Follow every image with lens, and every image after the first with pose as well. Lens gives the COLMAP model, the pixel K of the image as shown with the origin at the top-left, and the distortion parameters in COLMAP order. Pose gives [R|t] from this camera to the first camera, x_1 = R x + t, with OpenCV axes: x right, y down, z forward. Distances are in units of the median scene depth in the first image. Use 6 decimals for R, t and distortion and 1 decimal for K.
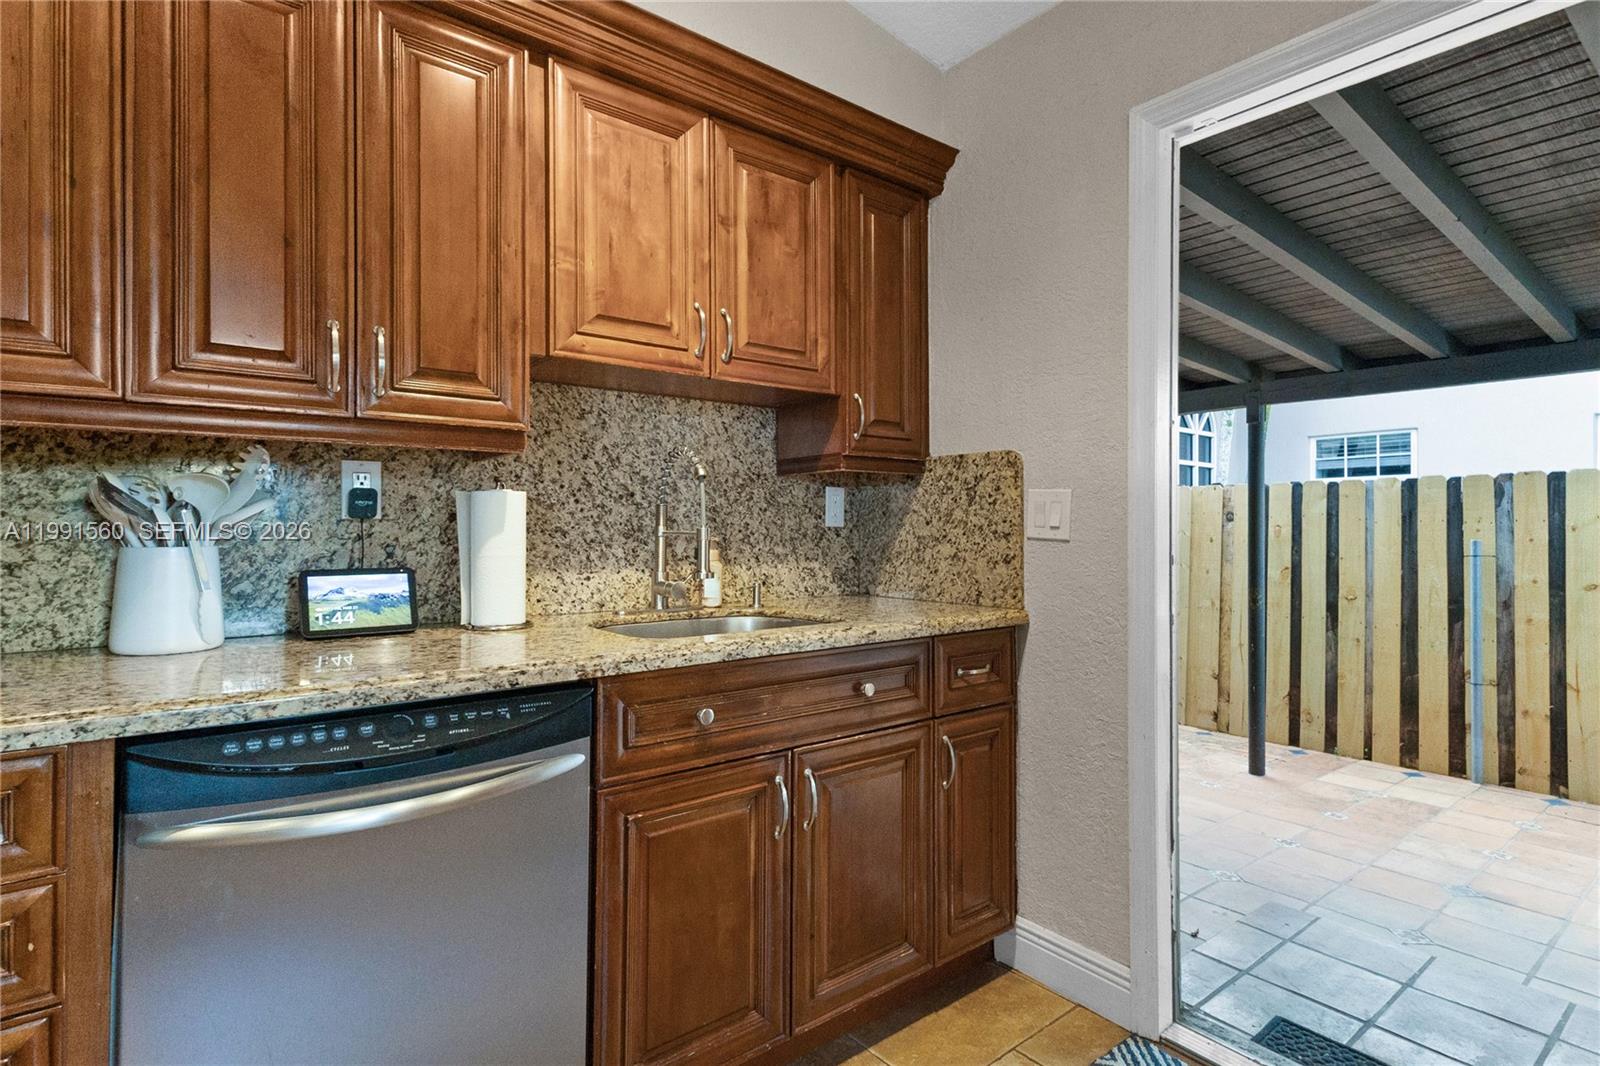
lens RADIAL K [[848.9, 0, 806.2], [0, 848.9, 519.1], [0, 0, 1]] dist [0.016649, -0.000639]
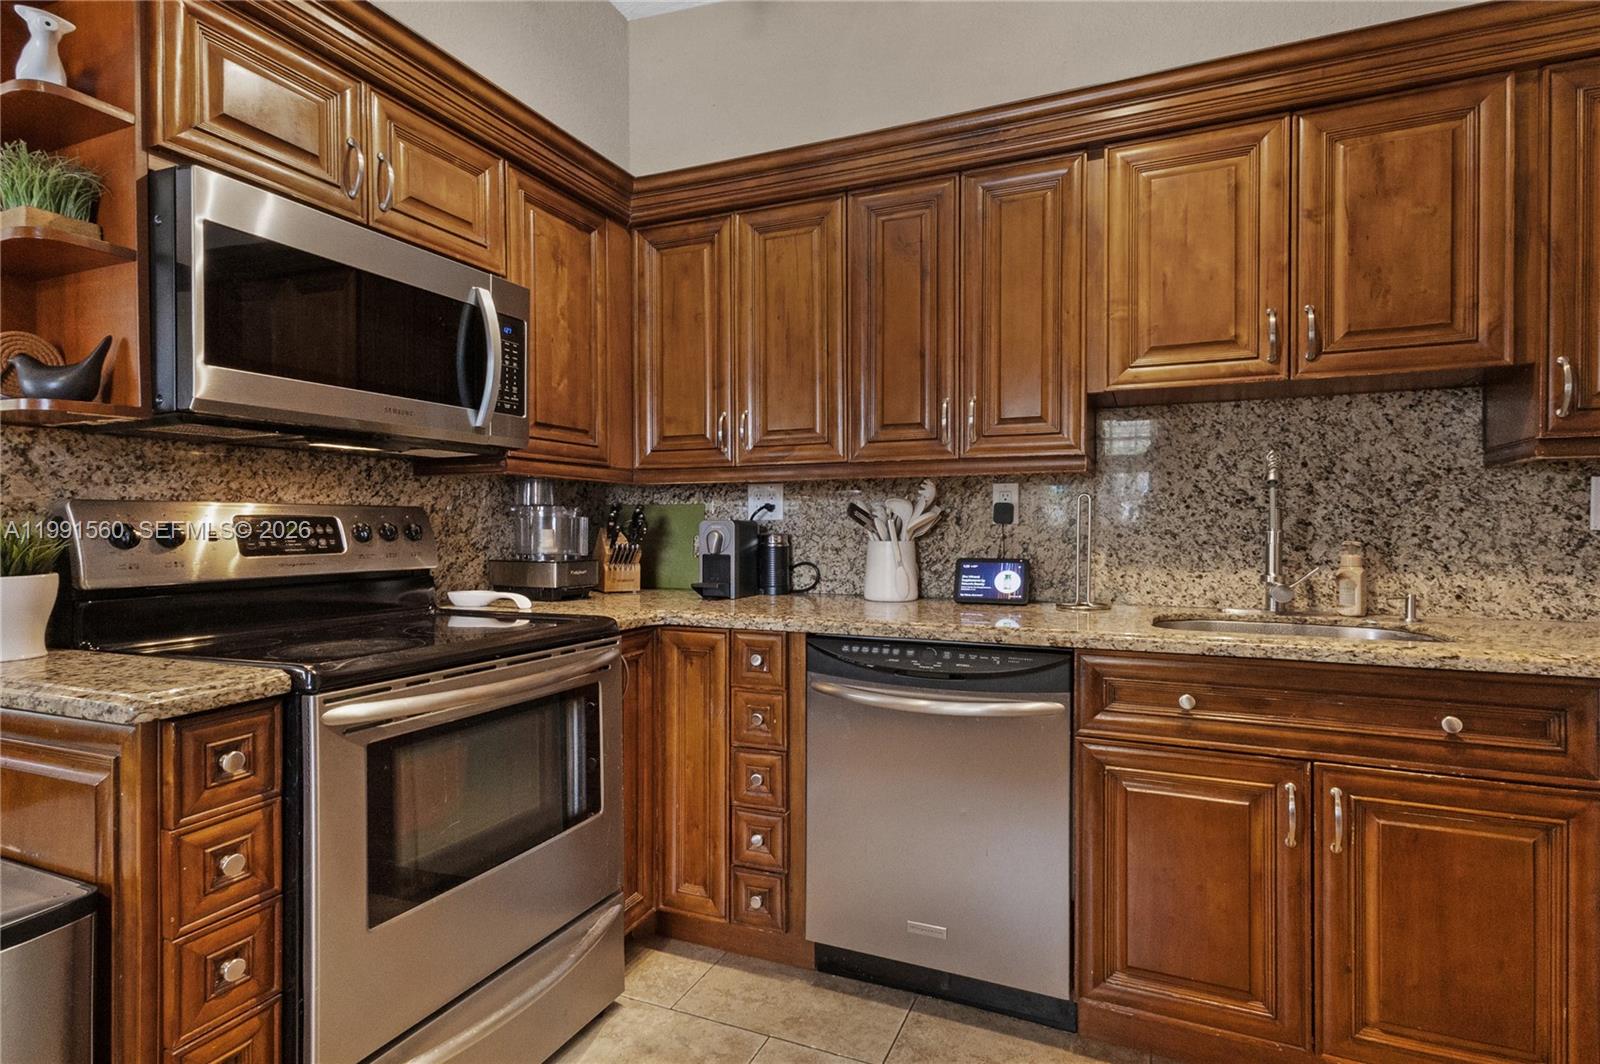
lens RADIAL K [[806.3, 0, 768.5], [0, 806.3, 528.1], [0, 0, 1]] dist [0.014581, 0.000495]
pose [[0.445976, 0.001088, -0.895044, 0.430678], [0.008168, 0.999953, 0.005286, -0.003325], [0.895007, -0.009668, 0.445946, 0.032196]]
